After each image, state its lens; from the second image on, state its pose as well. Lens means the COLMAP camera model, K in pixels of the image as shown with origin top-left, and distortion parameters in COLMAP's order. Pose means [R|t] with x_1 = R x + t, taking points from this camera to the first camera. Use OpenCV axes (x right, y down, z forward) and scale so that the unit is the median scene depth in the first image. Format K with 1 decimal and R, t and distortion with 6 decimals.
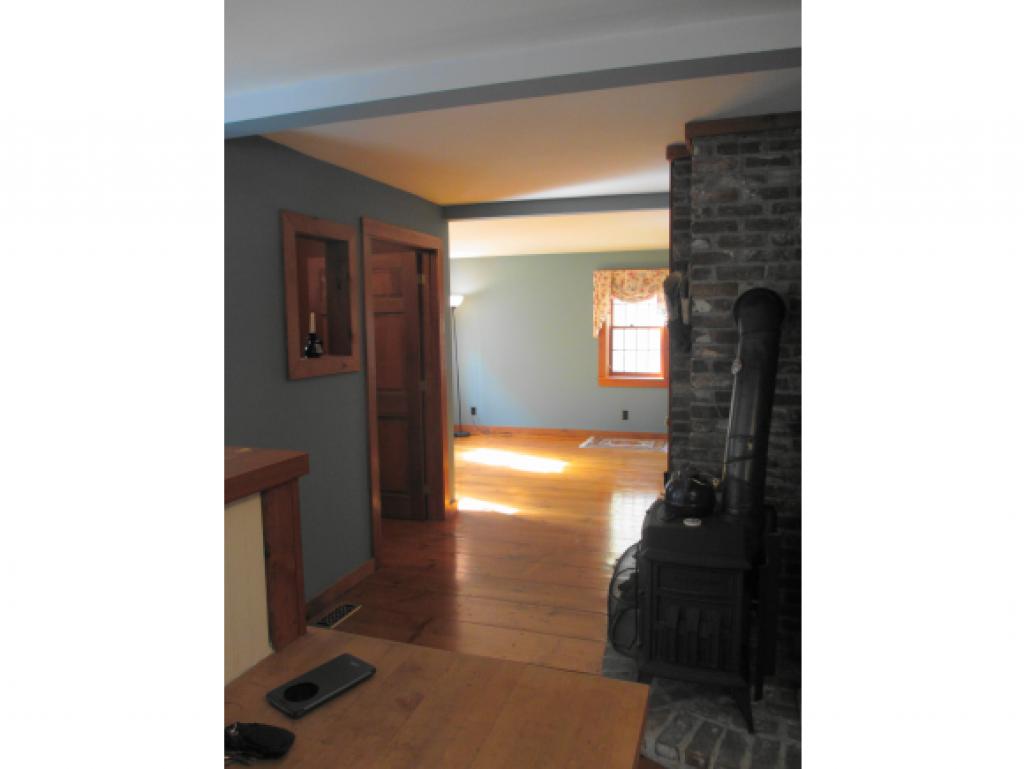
lens RADIAL K [[845.5, 0, 512.0], [0, 845.5, 384.5], [0, 0, 1]] dist [-0.059888, 0.021821]
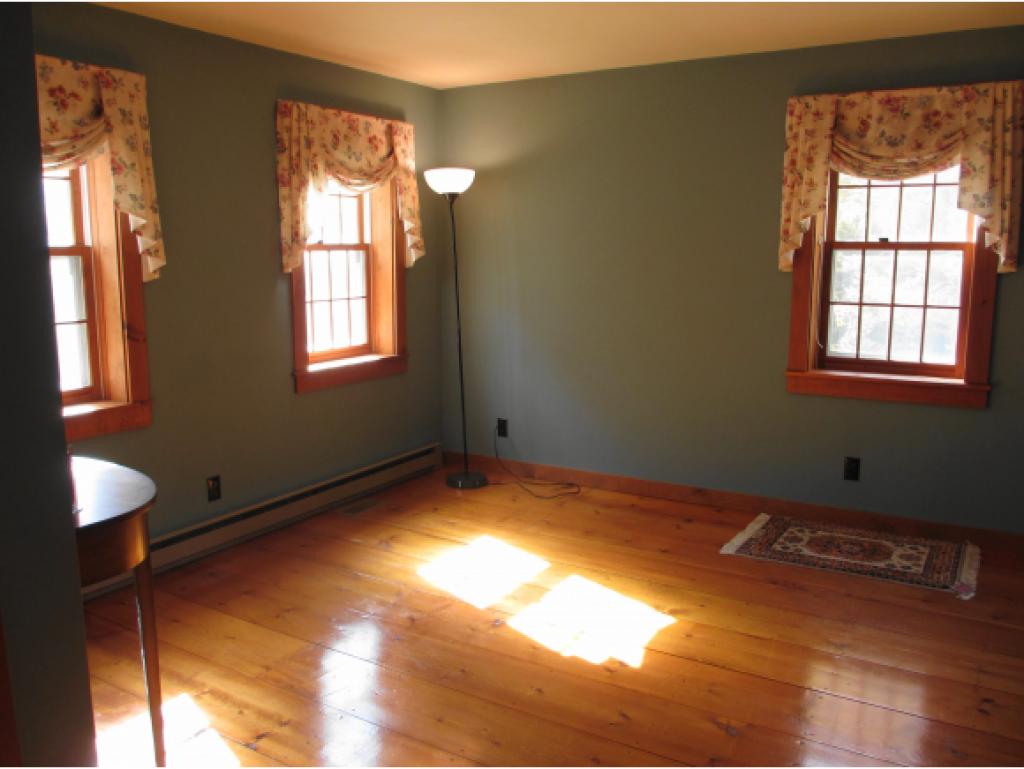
lens RADIAL K [[845.5, 0, 512.0], [0, 845.5, 384.5], [0, 0, 1]] dist [-0.059888, 0.021821]
pose [[0.961845, 0.048598, -0.269243, 0.084976], [-0.026951, 0.996141, 0.083523, -0.031907], [0.272263, -0.073080, 0.959444, 0.587709]]
